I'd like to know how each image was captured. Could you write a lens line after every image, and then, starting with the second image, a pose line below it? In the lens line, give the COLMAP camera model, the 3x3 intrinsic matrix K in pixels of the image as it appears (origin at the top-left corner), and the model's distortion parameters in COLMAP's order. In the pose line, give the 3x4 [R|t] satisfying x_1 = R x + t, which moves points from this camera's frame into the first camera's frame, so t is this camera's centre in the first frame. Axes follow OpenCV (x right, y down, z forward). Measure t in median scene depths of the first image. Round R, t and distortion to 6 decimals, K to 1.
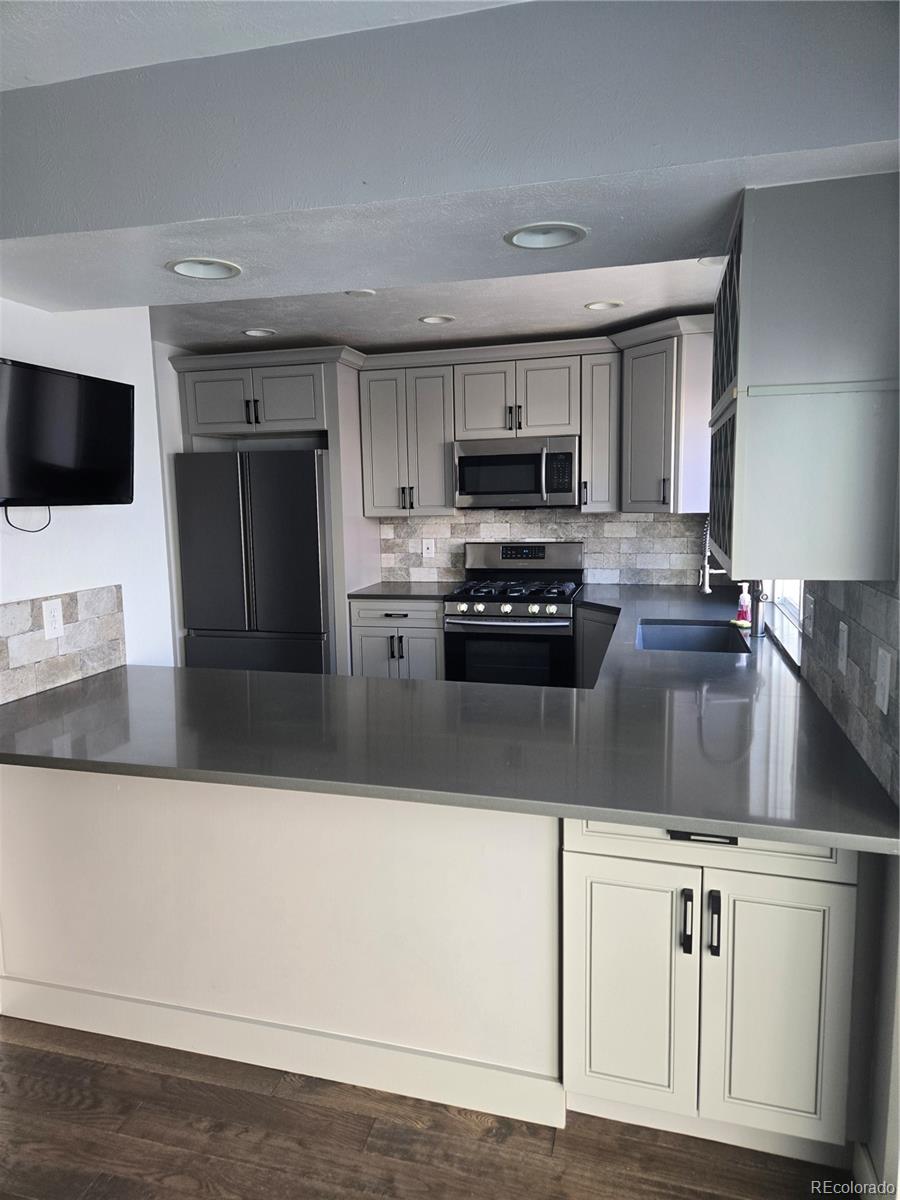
lens RADIAL K [[810.6, 0, 444.1], [0, 810.6, 599.9], [0, 0, 1]] dist [0.051803, -0.036477]
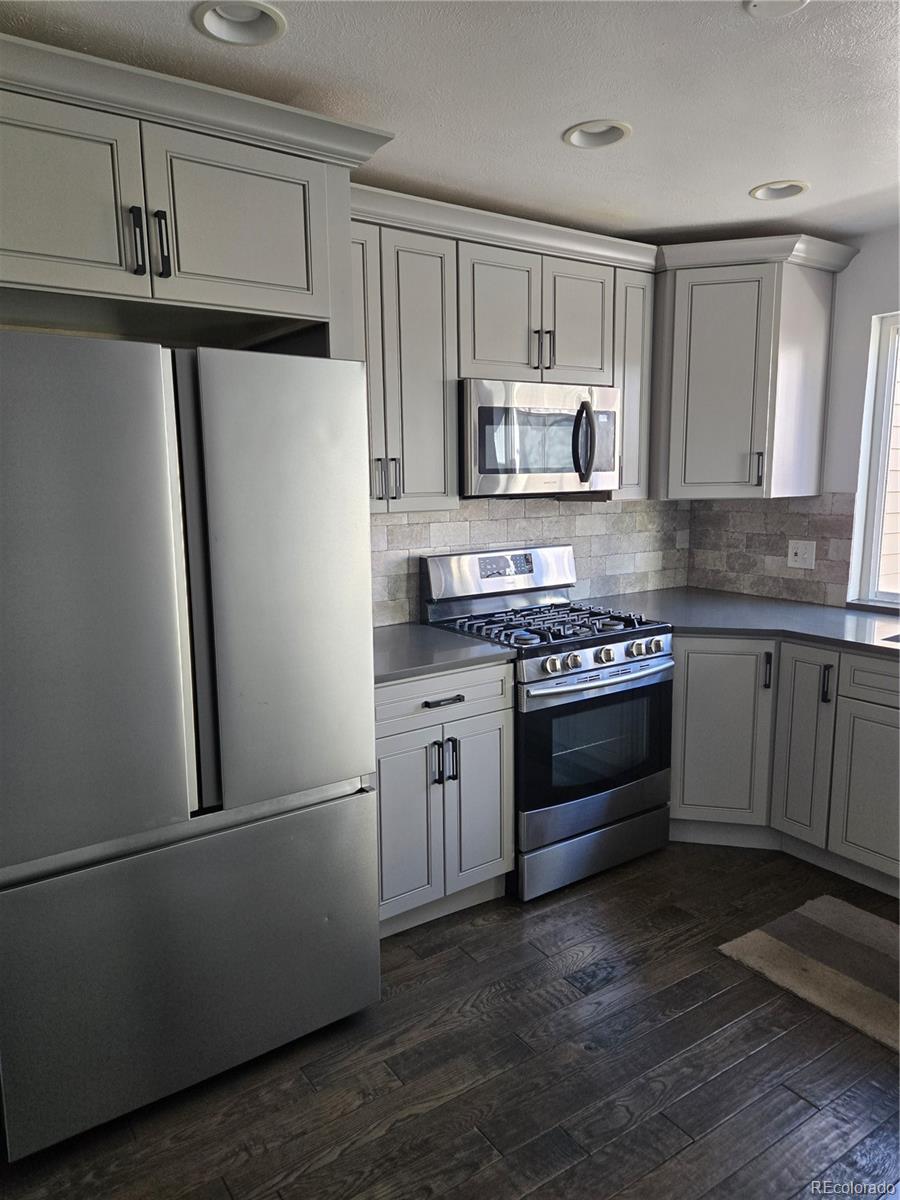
lens RADIAL K [[810.6, 0, 450.4], [0, 810.6, 607.3], [0, 0, 1]] dist [0.051803, -0.036477]
pose [[0.632353, -0.111611, 0.766598, -0.512907], [0.104622, 0.992805, 0.058244, -0.080822], [-0.767583, 0.043372, 0.639480, 0.744930]]
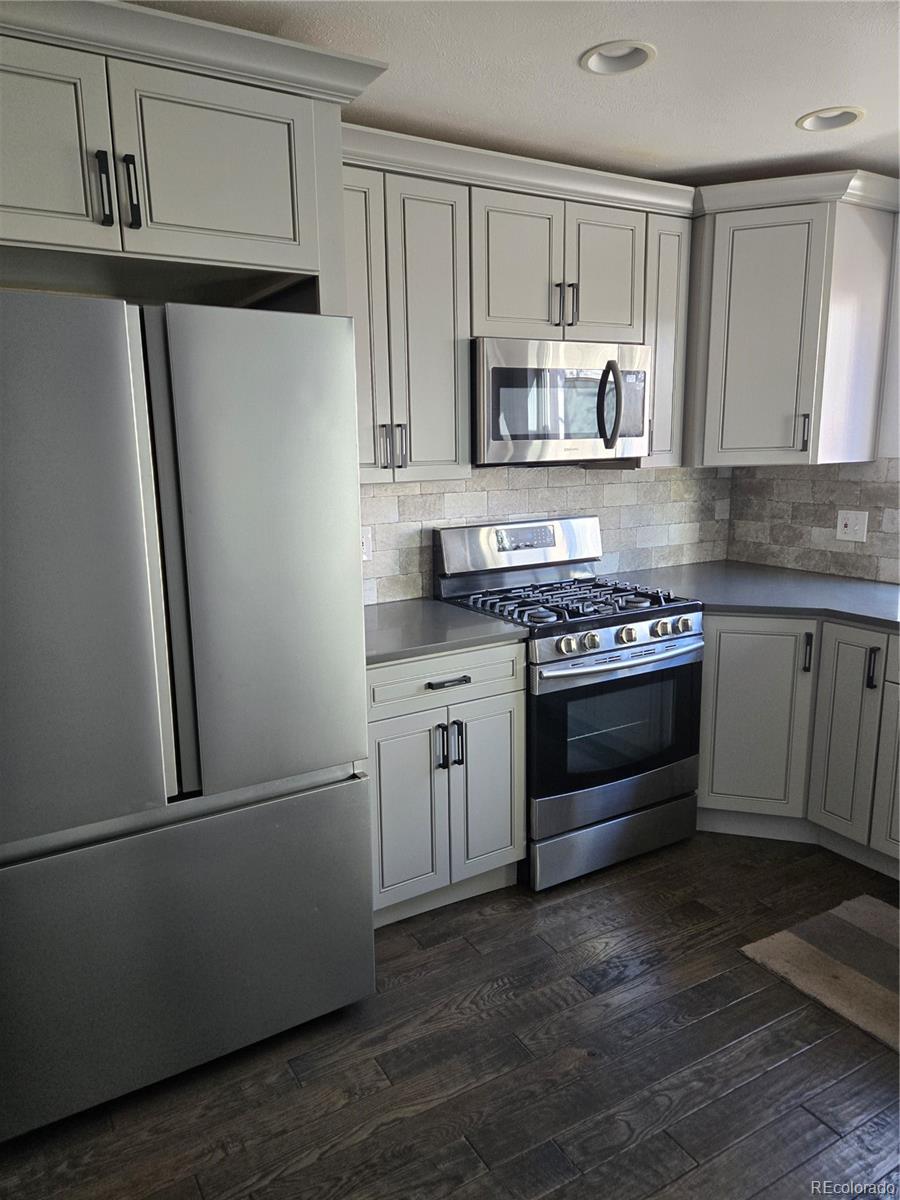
lens RADIAL K [[810.6, 0, 439.7], [0, 810.6, 607.8], [0, 0, 1]] dist [0.051803, -0.036477]
pose [[0.688461, -0.134705, 0.712654, -0.466103], [0.103006, 0.990801, 0.087772, -0.079586], [-0.717921, 0.012980, 0.696003, 0.743919]]
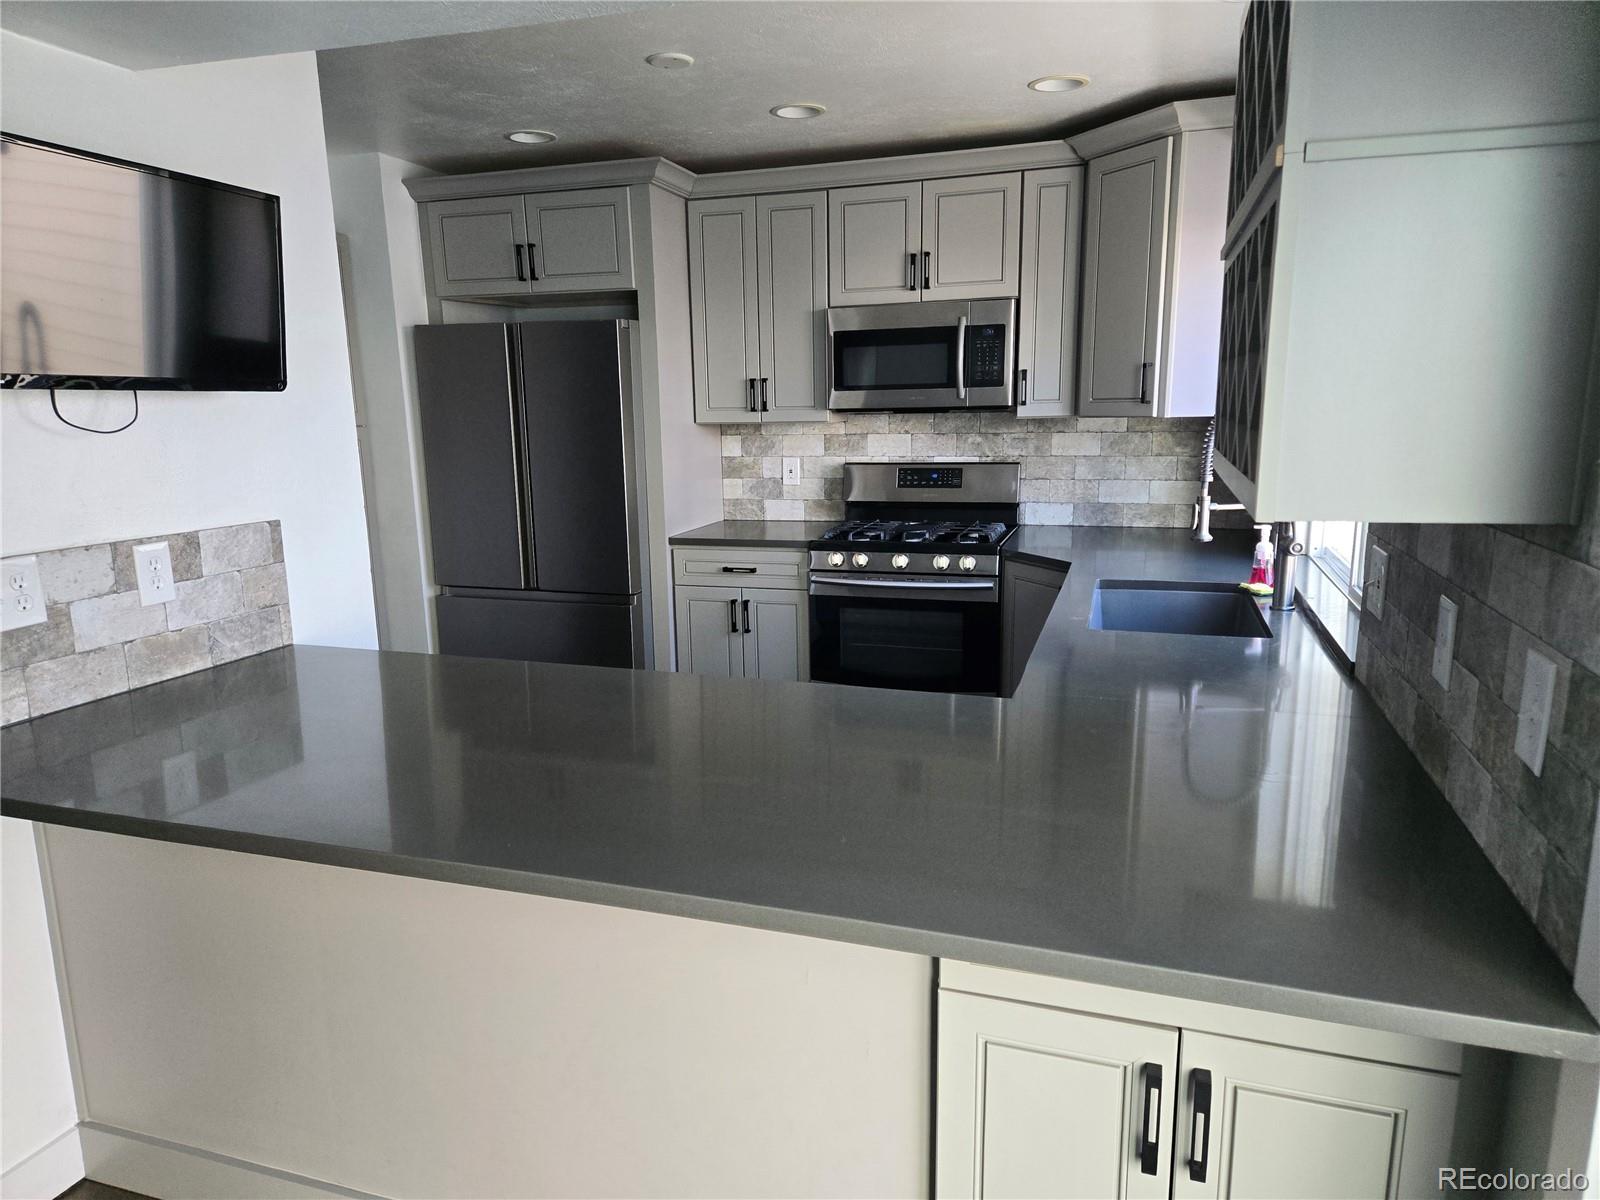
lens RADIAL K [[1080.9, 0, 802.5], [0, 1080.9, 629.4], [0, 0, 1]] dist [0.051803, -0.036477]
pose [[0.999186, 0.011967, -0.038526, 0.033305], [-0.008919, 0.996886, 0.078352, -0.002815], [0.039343, -0.077945, 0.996181, 0.107130]]
